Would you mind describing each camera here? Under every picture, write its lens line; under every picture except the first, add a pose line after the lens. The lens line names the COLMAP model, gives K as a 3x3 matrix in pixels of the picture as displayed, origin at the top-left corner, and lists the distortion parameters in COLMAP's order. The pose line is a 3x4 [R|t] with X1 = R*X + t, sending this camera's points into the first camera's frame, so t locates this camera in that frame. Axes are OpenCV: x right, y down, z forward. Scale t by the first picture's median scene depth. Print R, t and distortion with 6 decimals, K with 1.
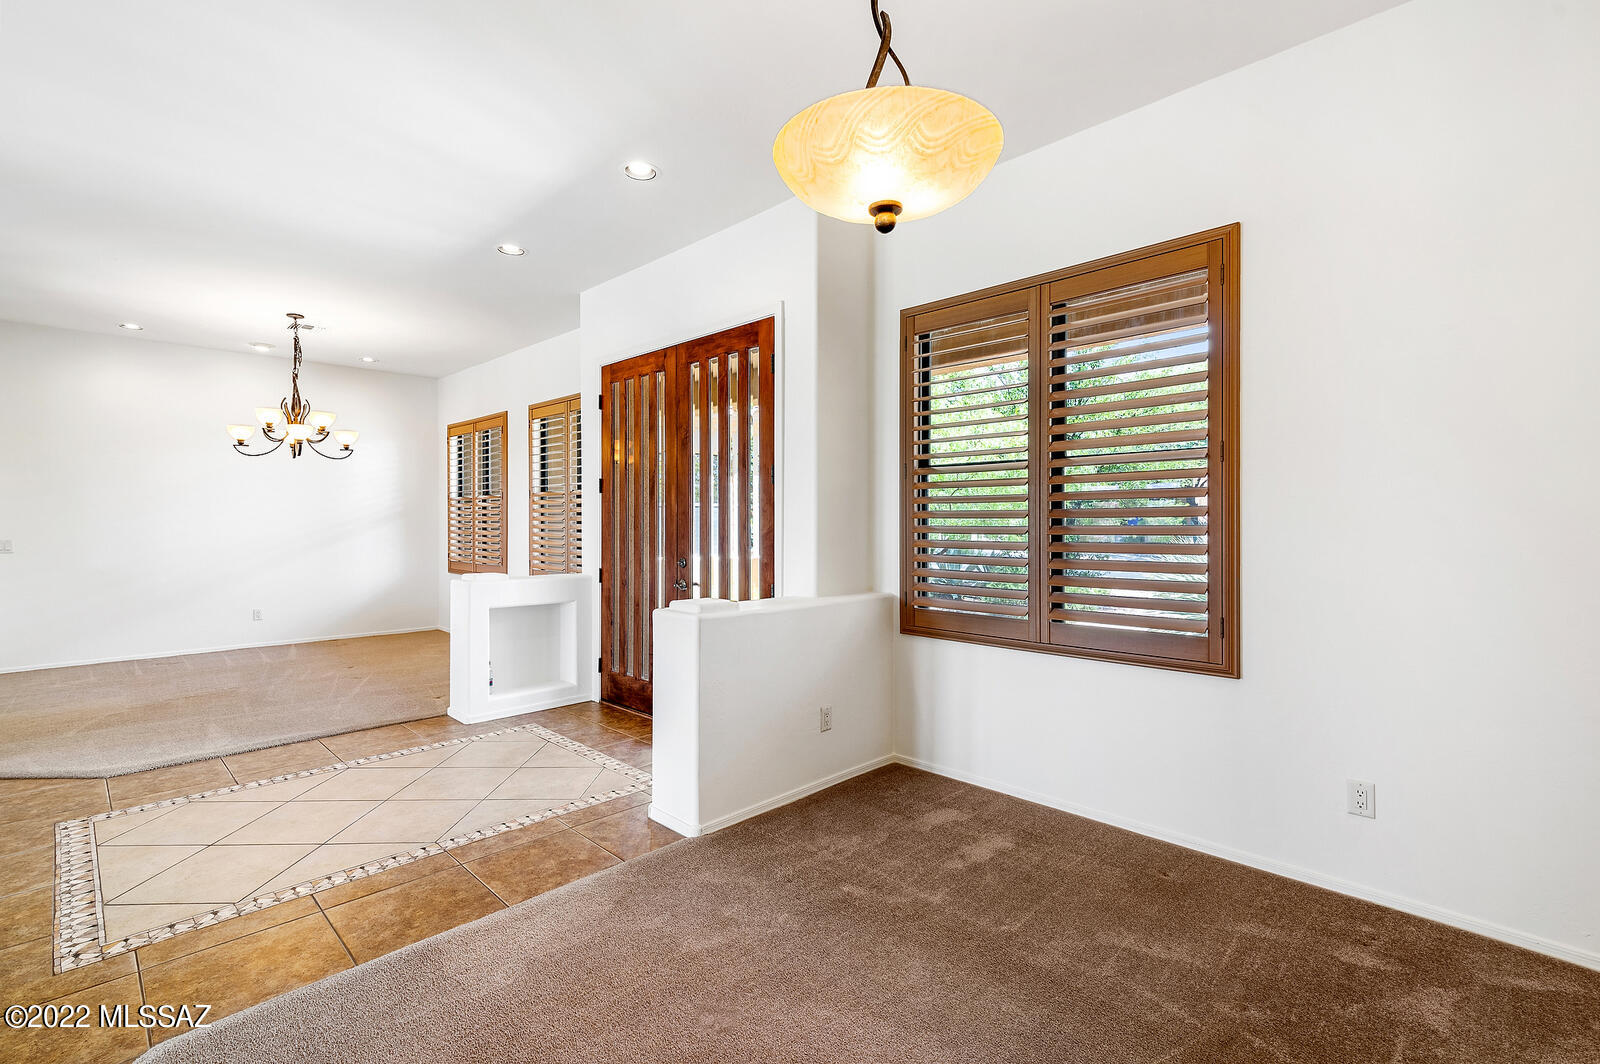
lens RADIAL K [[736.2, 0, 800.0], [0, 736.2, 532.0], [0, 0, 1]] dist [0.053569, 0.000850]
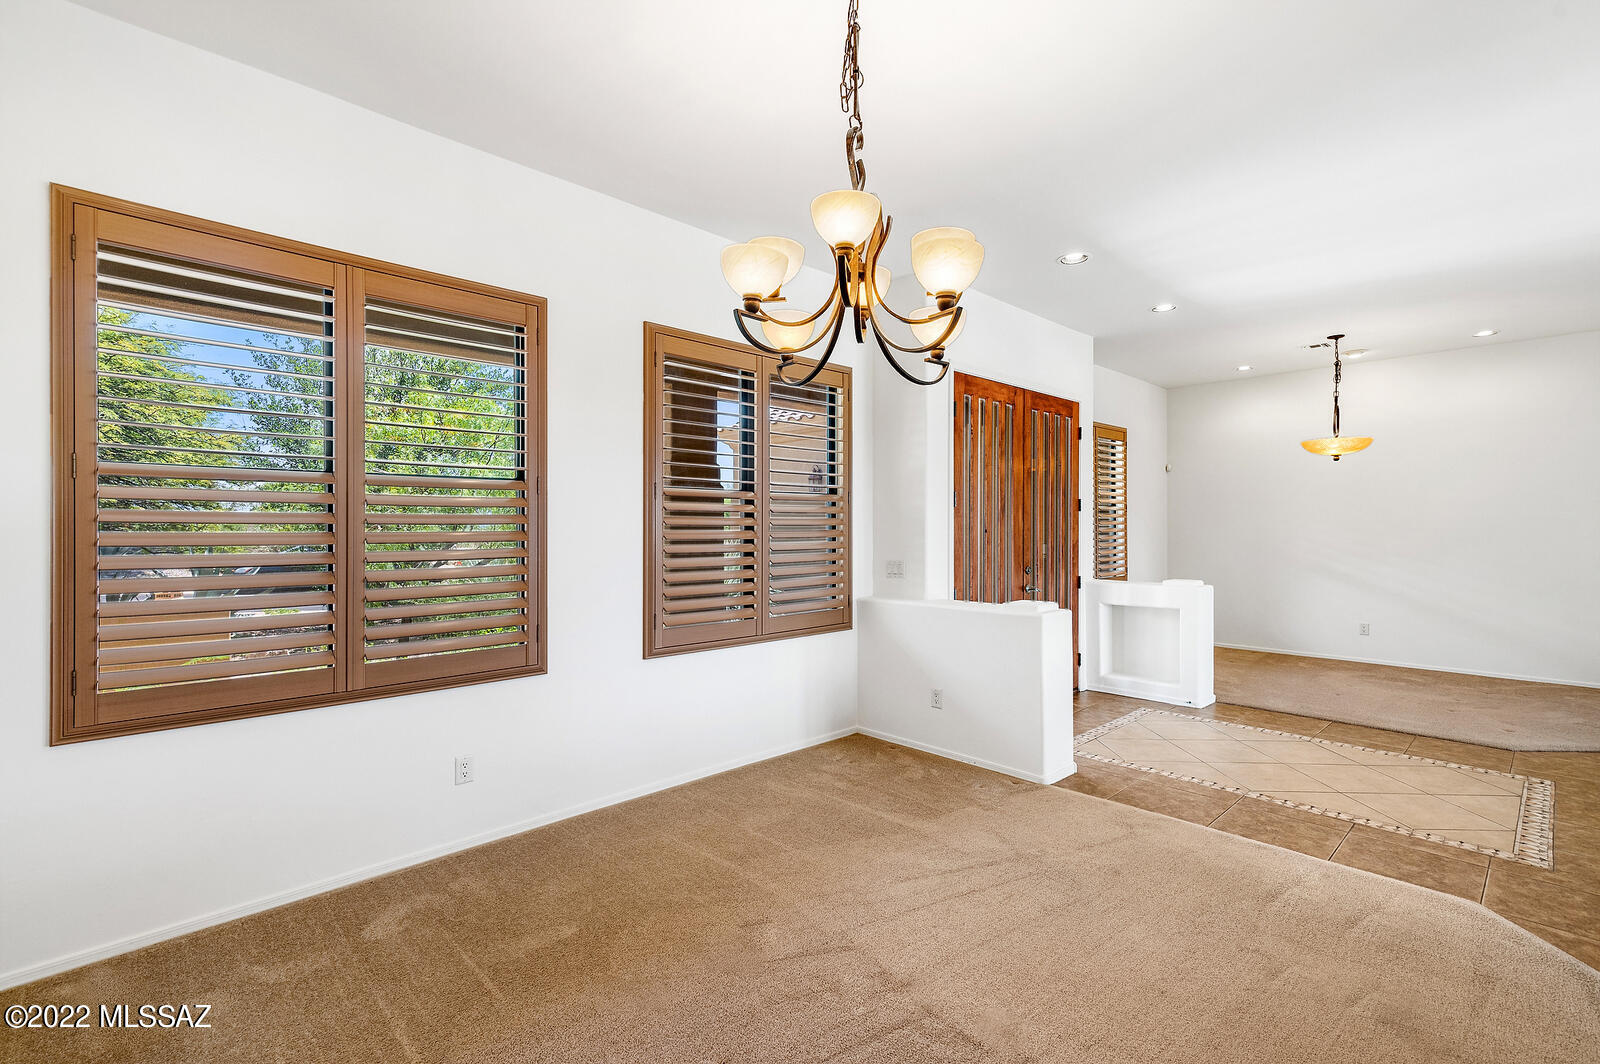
lens RADIAL K [[719.3, 0, 793.8], [0, 719.3, 531.5], [0, 0, 1]] dist [0.016461, -0.000761]
pose [[0.008407, 0.007887, 0.999934, -1.693670], [0.028659, 0.999556, -0.008125, -0.027873], [-0.999554, 0.028725, 0.008178, 1.734898]]
